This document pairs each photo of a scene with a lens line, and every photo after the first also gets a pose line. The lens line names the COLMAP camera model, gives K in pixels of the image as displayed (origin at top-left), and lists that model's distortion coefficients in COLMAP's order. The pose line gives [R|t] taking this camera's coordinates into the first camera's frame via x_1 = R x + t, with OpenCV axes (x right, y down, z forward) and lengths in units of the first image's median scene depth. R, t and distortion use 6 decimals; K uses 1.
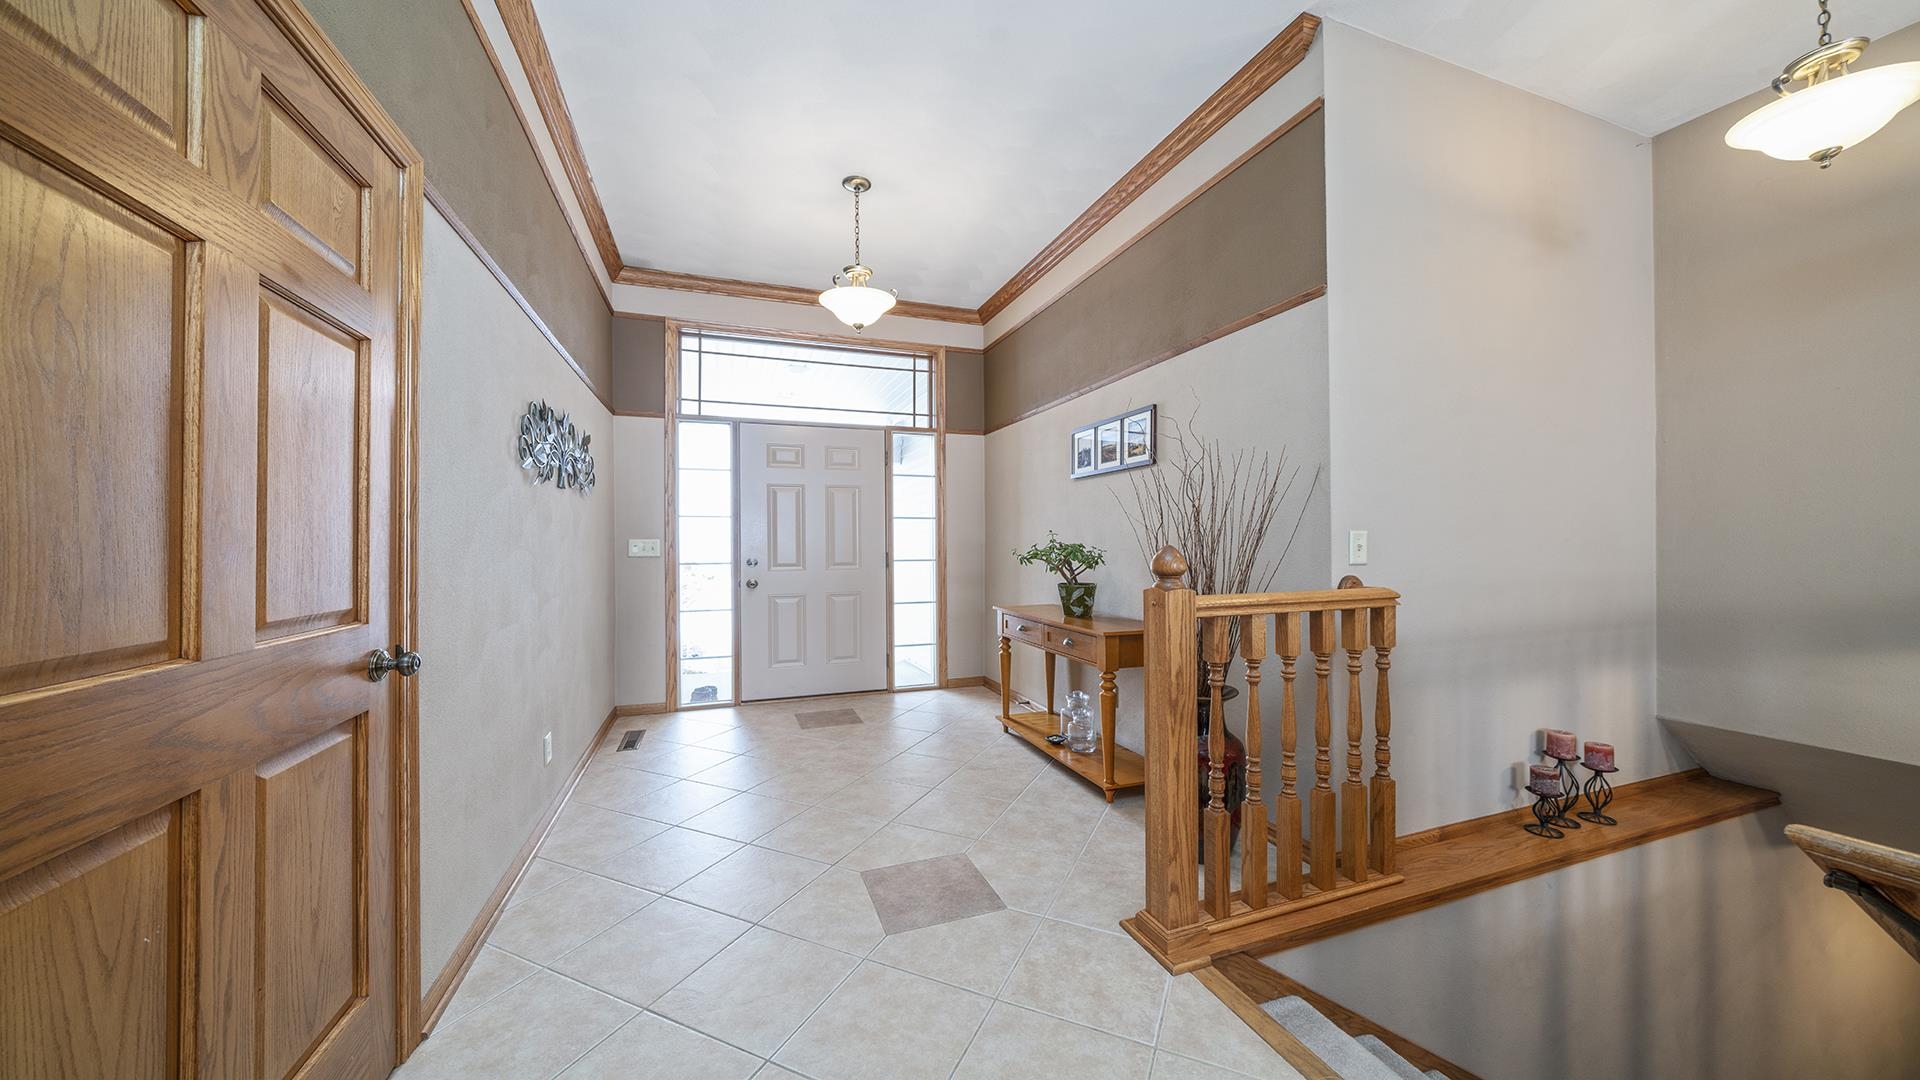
lens RADIAL K [[653.4, 0, 959.9], [0, 653.4, 541.0], [0, 0, 1]] dist [-0.009273, 0.000871]
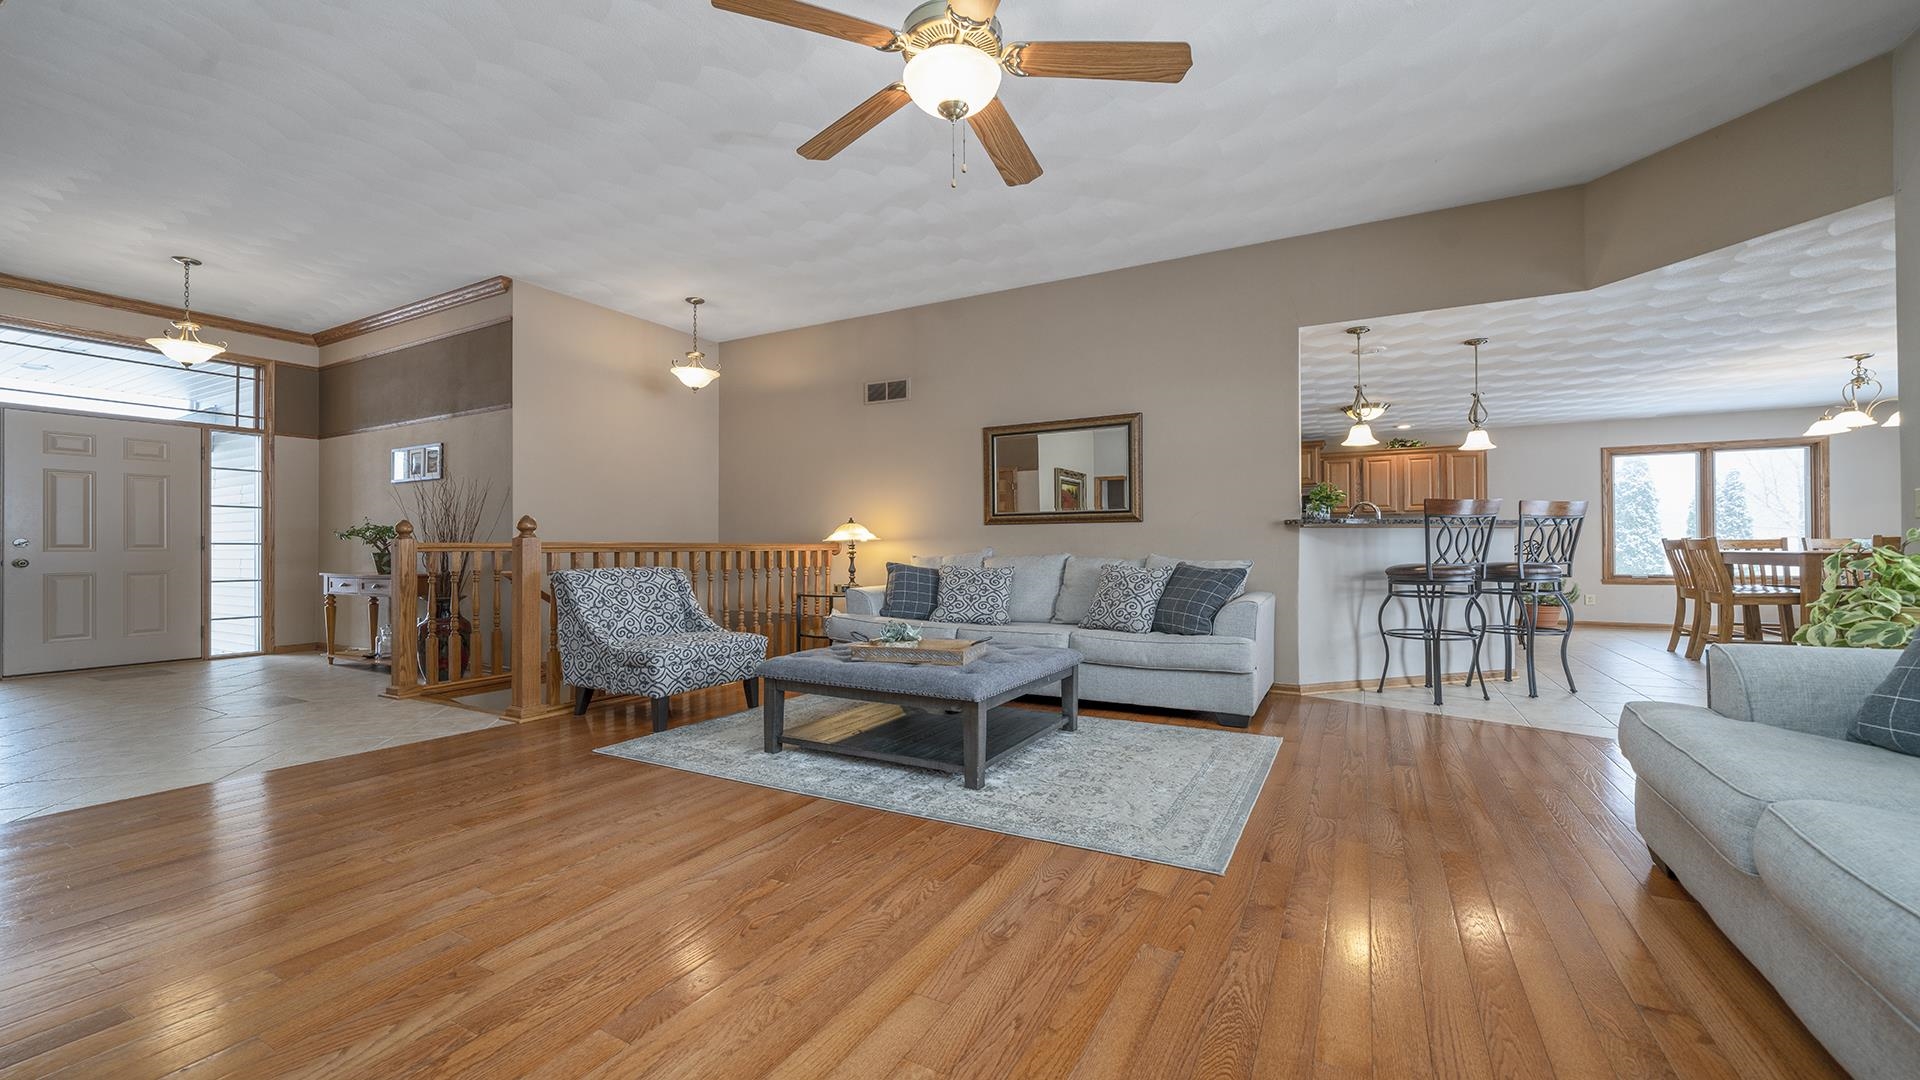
lens RADIAL K [[746.2, 0, 967.0], [0, 746.2, 540.3], [0, 0, 1]] dist [-0.003794, 0.000533]
pose [[0.748431, 0.008396, 0.663160, 0.024970], [-0.001281, 0.999936, -0.011214, 0.037665], [-0.663212, 0.007543, 0.748394, -0.828035]]
